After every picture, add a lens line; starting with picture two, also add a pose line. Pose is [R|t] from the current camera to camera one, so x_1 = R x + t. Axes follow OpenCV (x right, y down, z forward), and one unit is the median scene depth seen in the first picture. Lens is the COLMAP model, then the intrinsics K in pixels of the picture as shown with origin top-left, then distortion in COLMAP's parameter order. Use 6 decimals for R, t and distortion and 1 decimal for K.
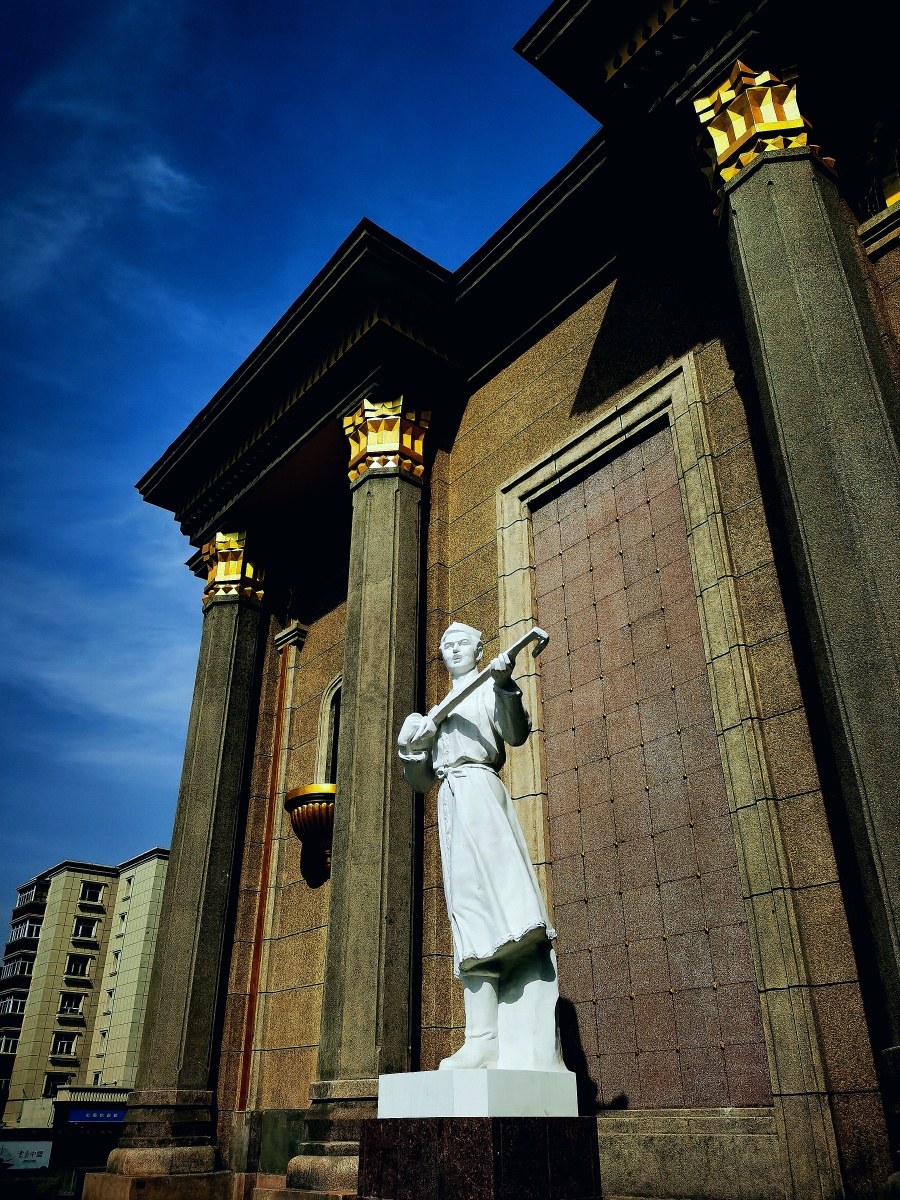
lens RADIAL K [[967.8, 0, 450.0], [0, 967.8, 600.0], [0, 0, 1]] dist [0.004282, 0.004833]
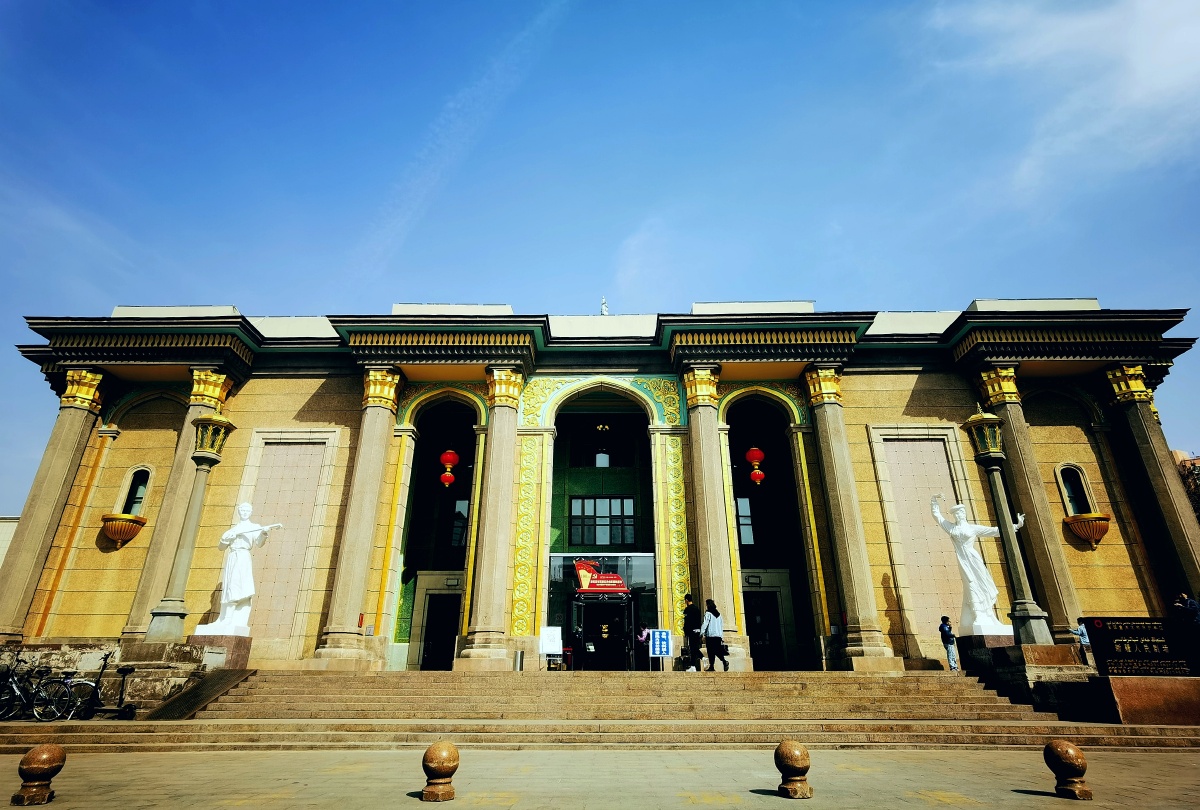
lens RADIAL K [[660.8, 0, 624.9], [0, 660.8, 382.0], [0, 0, 1]] dist [0.004909, -0.000369]
pose [[0.643591, 0.327863, 0.691590, -0.774451], [-0.367605, 0.924971, -0.096410, -0.554821], [-0.671310, -0.192183, 0.715827, -1.311810]]
